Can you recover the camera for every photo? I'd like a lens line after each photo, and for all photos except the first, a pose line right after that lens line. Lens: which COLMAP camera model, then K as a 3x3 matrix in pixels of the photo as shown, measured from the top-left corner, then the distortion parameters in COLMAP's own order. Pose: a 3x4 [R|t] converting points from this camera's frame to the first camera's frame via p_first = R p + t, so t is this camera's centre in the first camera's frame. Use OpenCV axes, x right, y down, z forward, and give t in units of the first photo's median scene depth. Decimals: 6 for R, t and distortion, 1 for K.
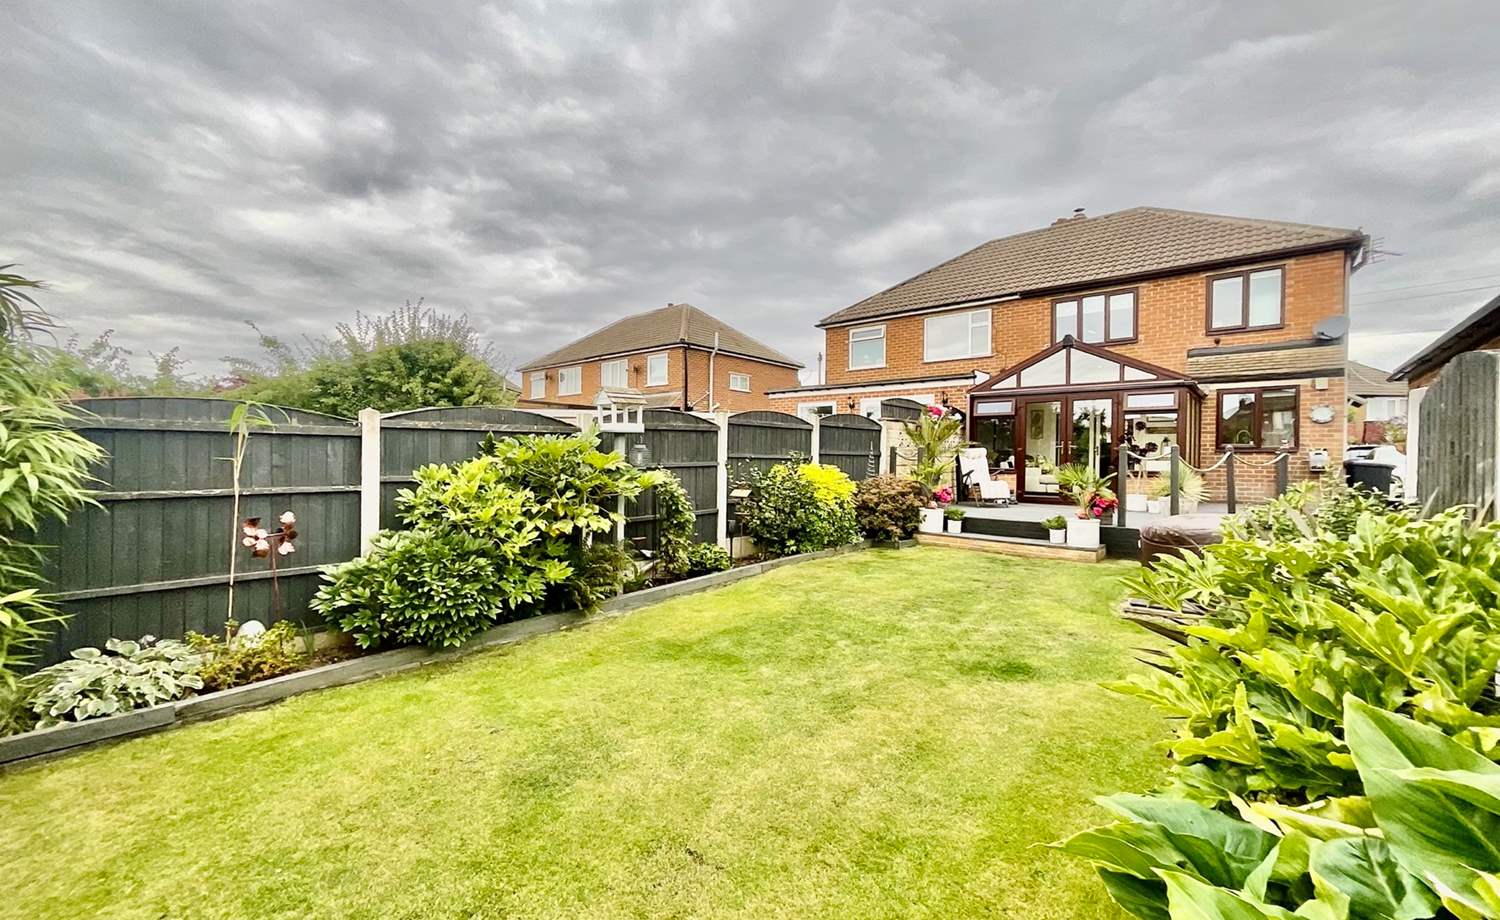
lens RADIAL K [[609.5, 0, 751.8], [0, 609.5, 464.1], [0, 0, 1]] dist [0.000285, 0.000632]
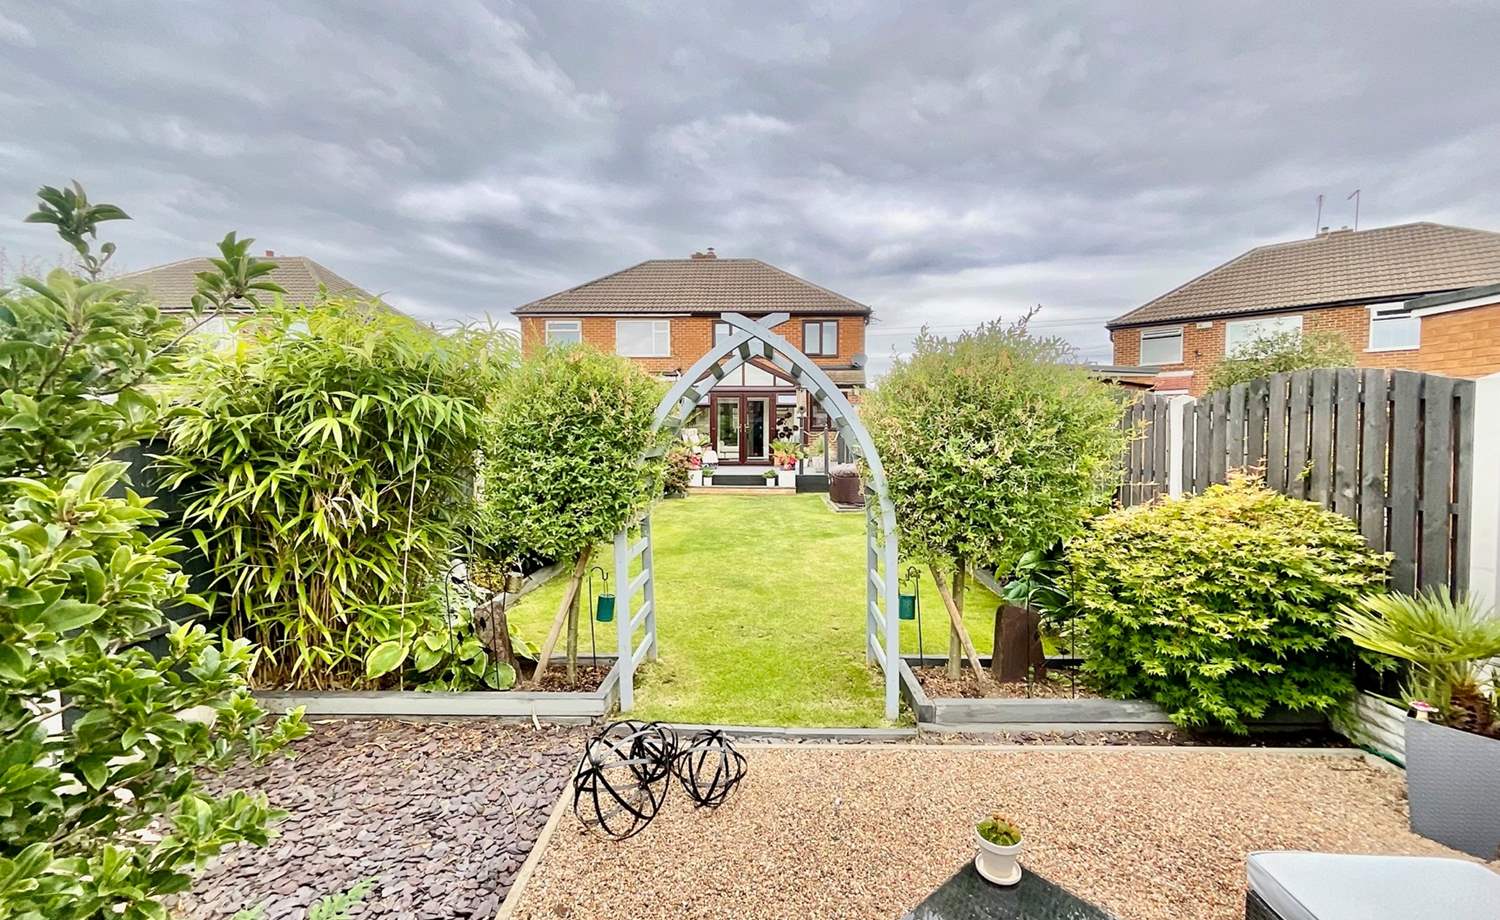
lens RADIAL K [[609.5, 0, 751.8], [0, 609.5, 464.1], [0, 0, 1]] dist [0.000285, 0.000632]
pose [[0.773081, -0.036422, 0.633261, -0.308986], [0.011013, 0.998970, 0.044010, -0.002880], [-0.634211, -0.027049, 0.772686, -0.129876]]
